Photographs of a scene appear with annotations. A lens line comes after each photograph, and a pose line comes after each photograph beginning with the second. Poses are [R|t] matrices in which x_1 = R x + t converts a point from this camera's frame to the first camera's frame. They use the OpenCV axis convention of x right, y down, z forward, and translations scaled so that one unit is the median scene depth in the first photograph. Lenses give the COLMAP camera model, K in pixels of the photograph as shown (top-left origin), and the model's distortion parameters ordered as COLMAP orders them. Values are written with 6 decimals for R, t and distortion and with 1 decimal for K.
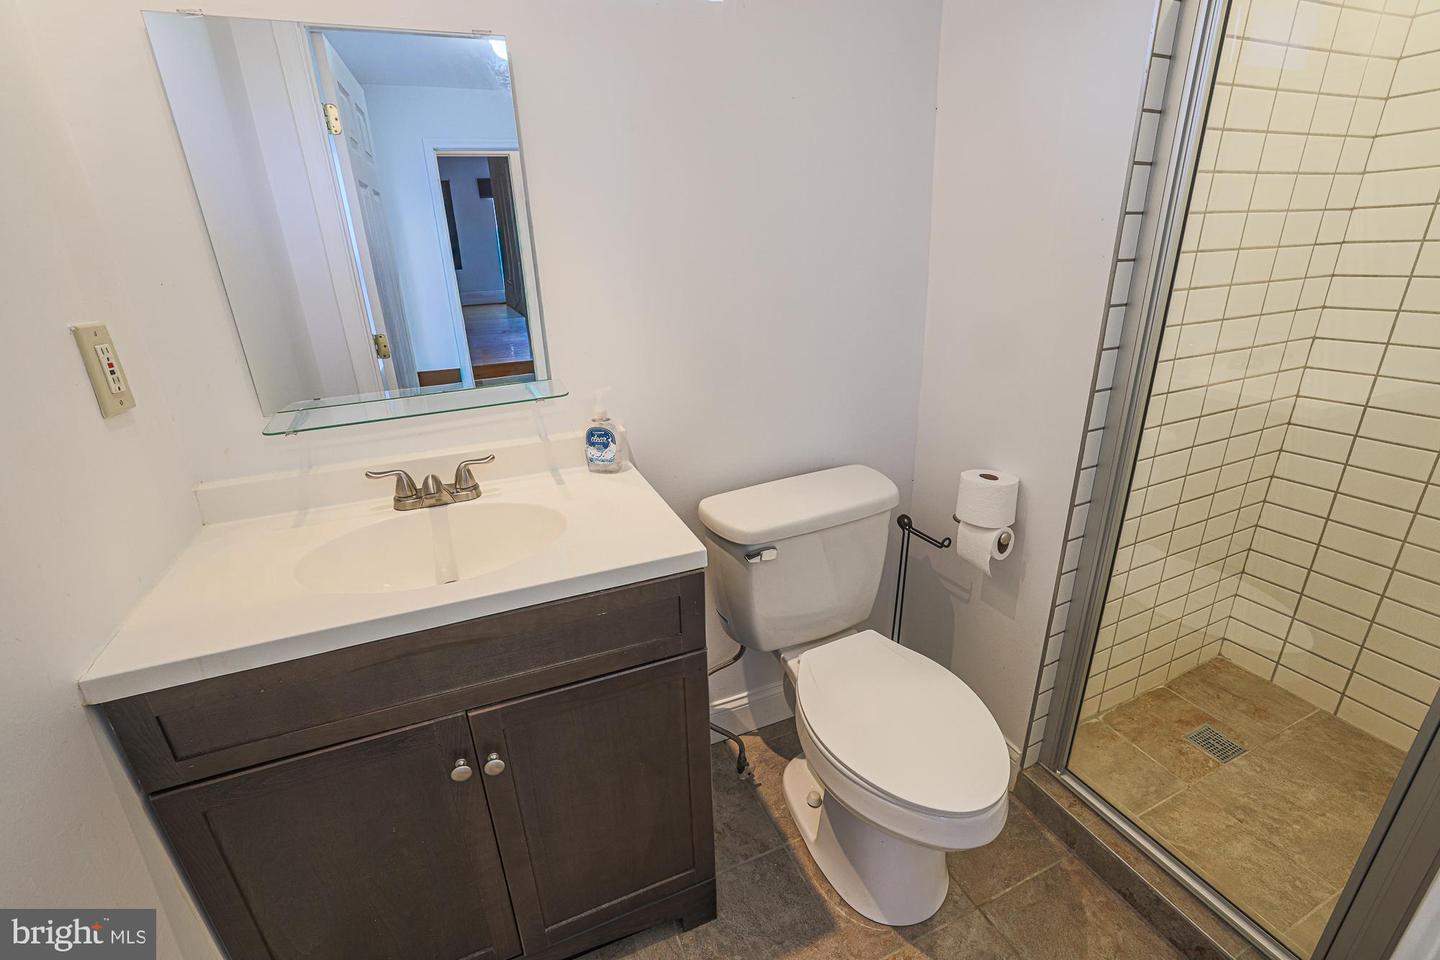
lens RADIAL K [[604.1, 0, 716.2], [0, 604.1, 479.9], [0, 0, 1]] dist [-0.029991, 0.007190]
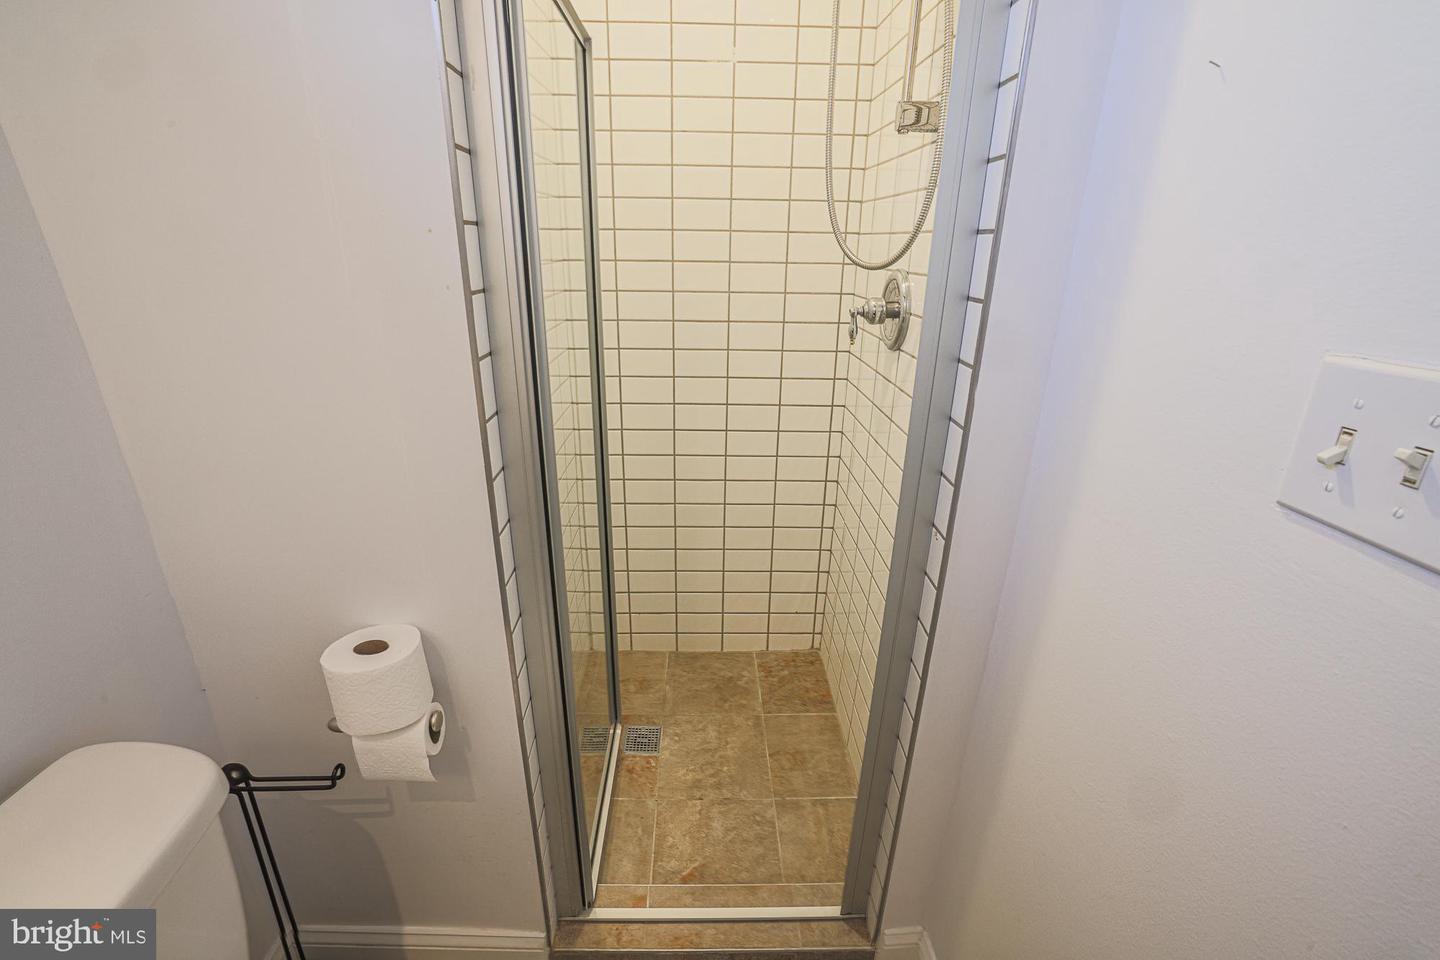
lens RADIAL K [[604.1, 0, 721.8], [0, 604.1, 469.1], [0, 0, 1]] dist [-0.029991, 0.007190]
pose [[0.355871, -0.275220, 0.893090, 0.091166], [0.299557, 0.938820, 0.169947, -0.187061], [-0.885224, 0.207052, 0.416543, 0.418002]]
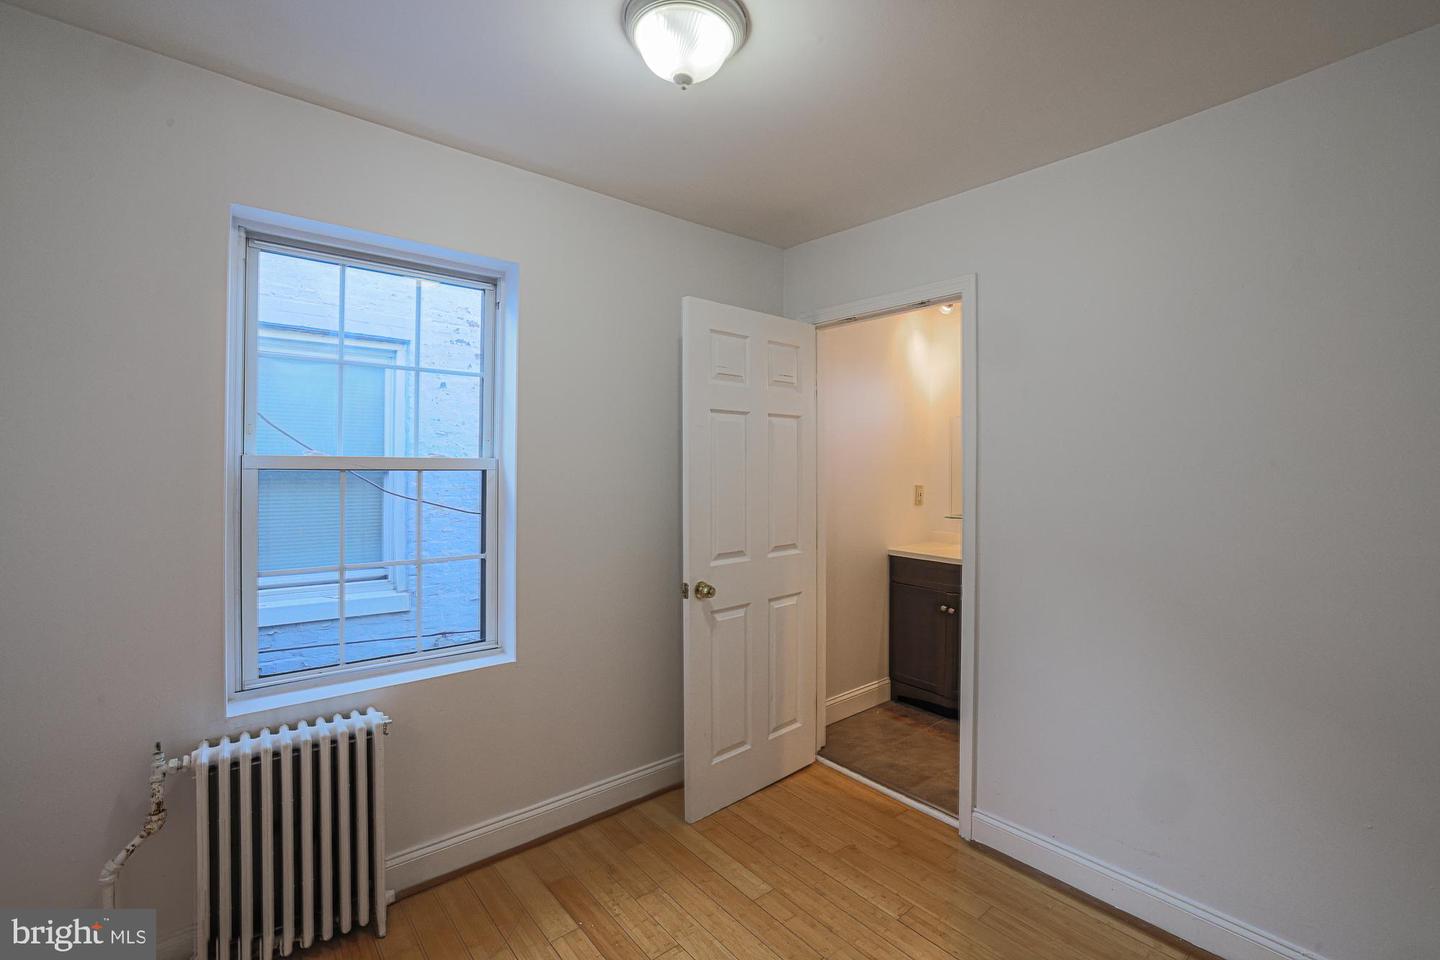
lens RADIAL K [[604.1, 0, 696.1], [0, 604.1, 468.5], [0, 0, 1]] dist [-0.029991, 0.007190]
pose [[0.305155, 0.047198, -0.951133, 1.780460], [-0.346315, 0.935887, -0.064668, 0.313559], [0.887100, 0.349125, 0.301935, -1.212450]]
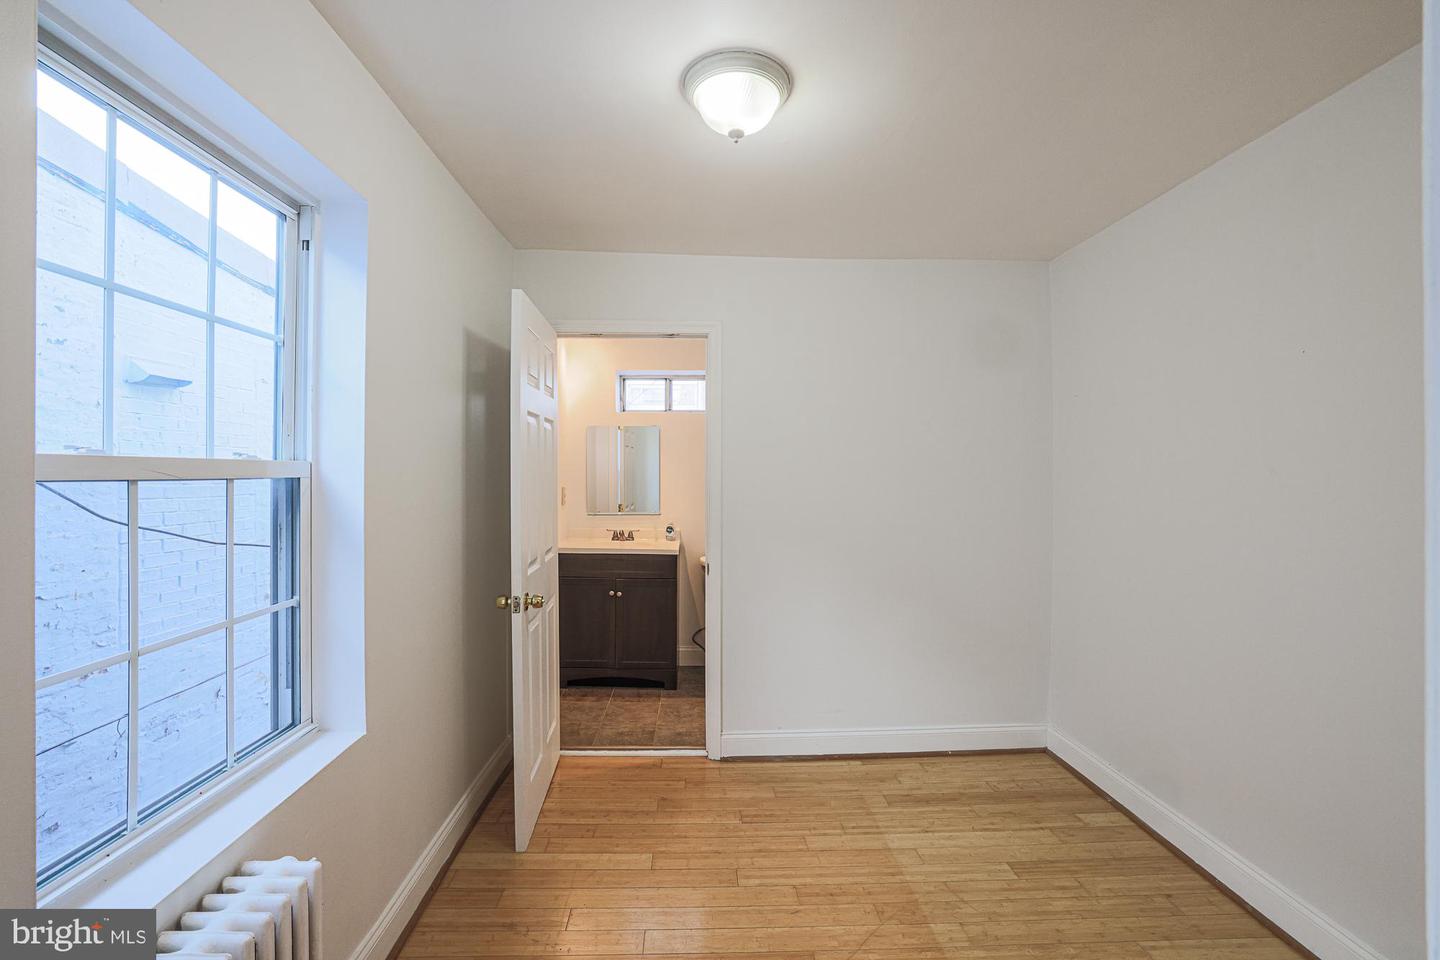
lens RADIAL K [[604.1, 0, 715.9], [0, 604.1, 470.8], [0, 0, 1]] dist [-0.029991, 0.007190]
pose [[0.933613, 0.051368, -0.354581, 1.198212], [-0.168970, 0.935825, -0.309324, 0.608018], [0.315936, 0.348703, 0.882378, -1.962817]]
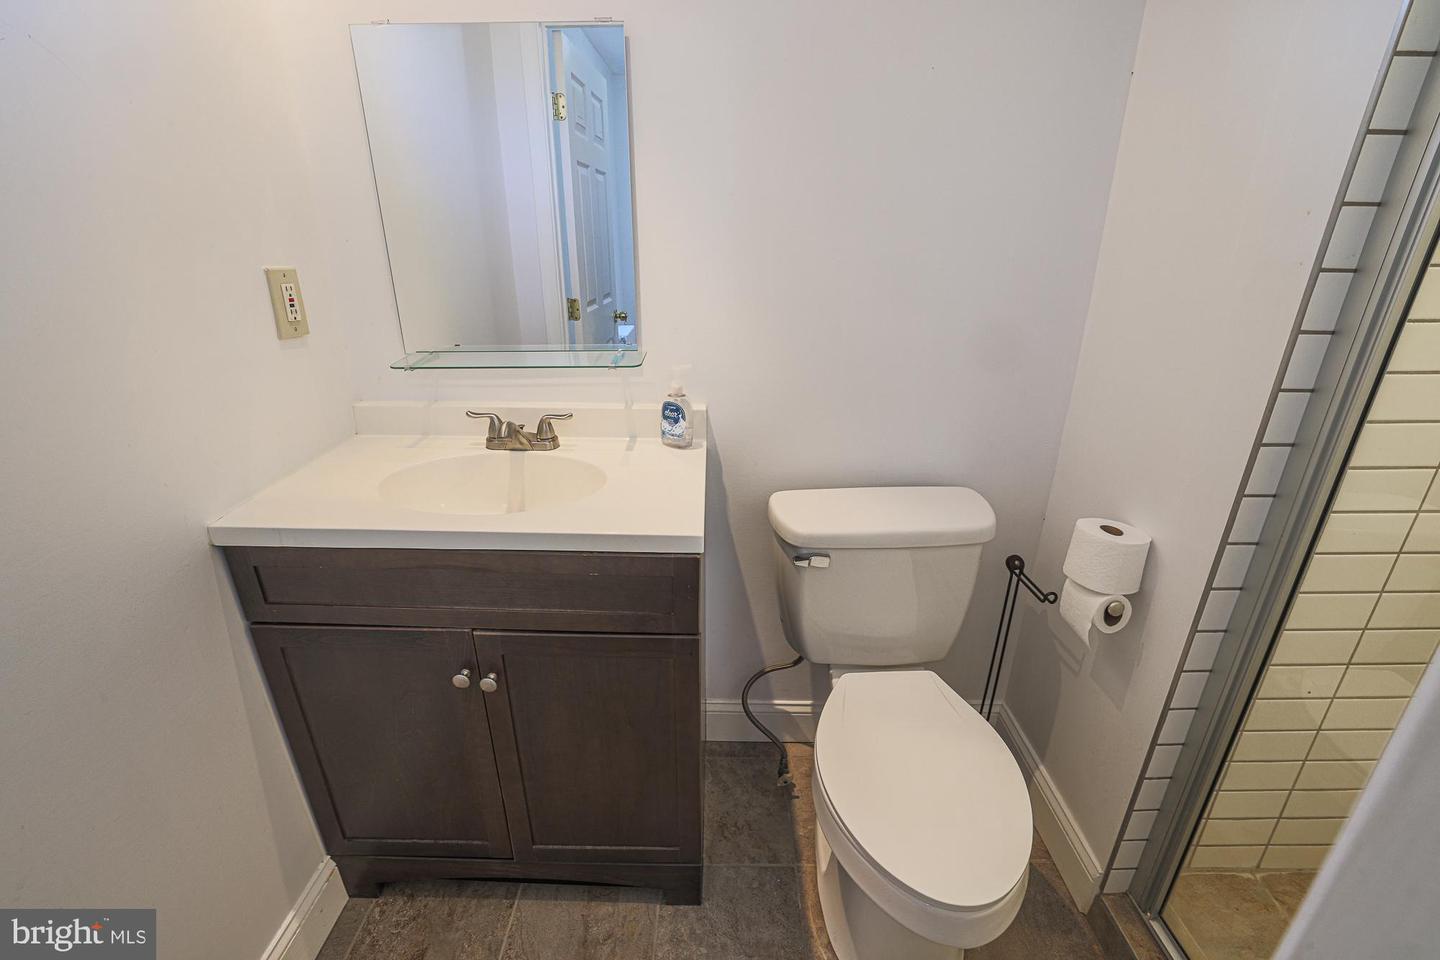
lens RADIAL K [[604.1, 0, 713.9], [0, 604.1, 478.9], [0, 0, 1]] dist [-0.029991, 0.007190]
pose [[0.920446, 0.180156, -0.346875, 0.242135], [-0.173968, 0.983522, 0.049180, -0.020758], [0.350019, 0.015078, 0.936621, 0.061829]]
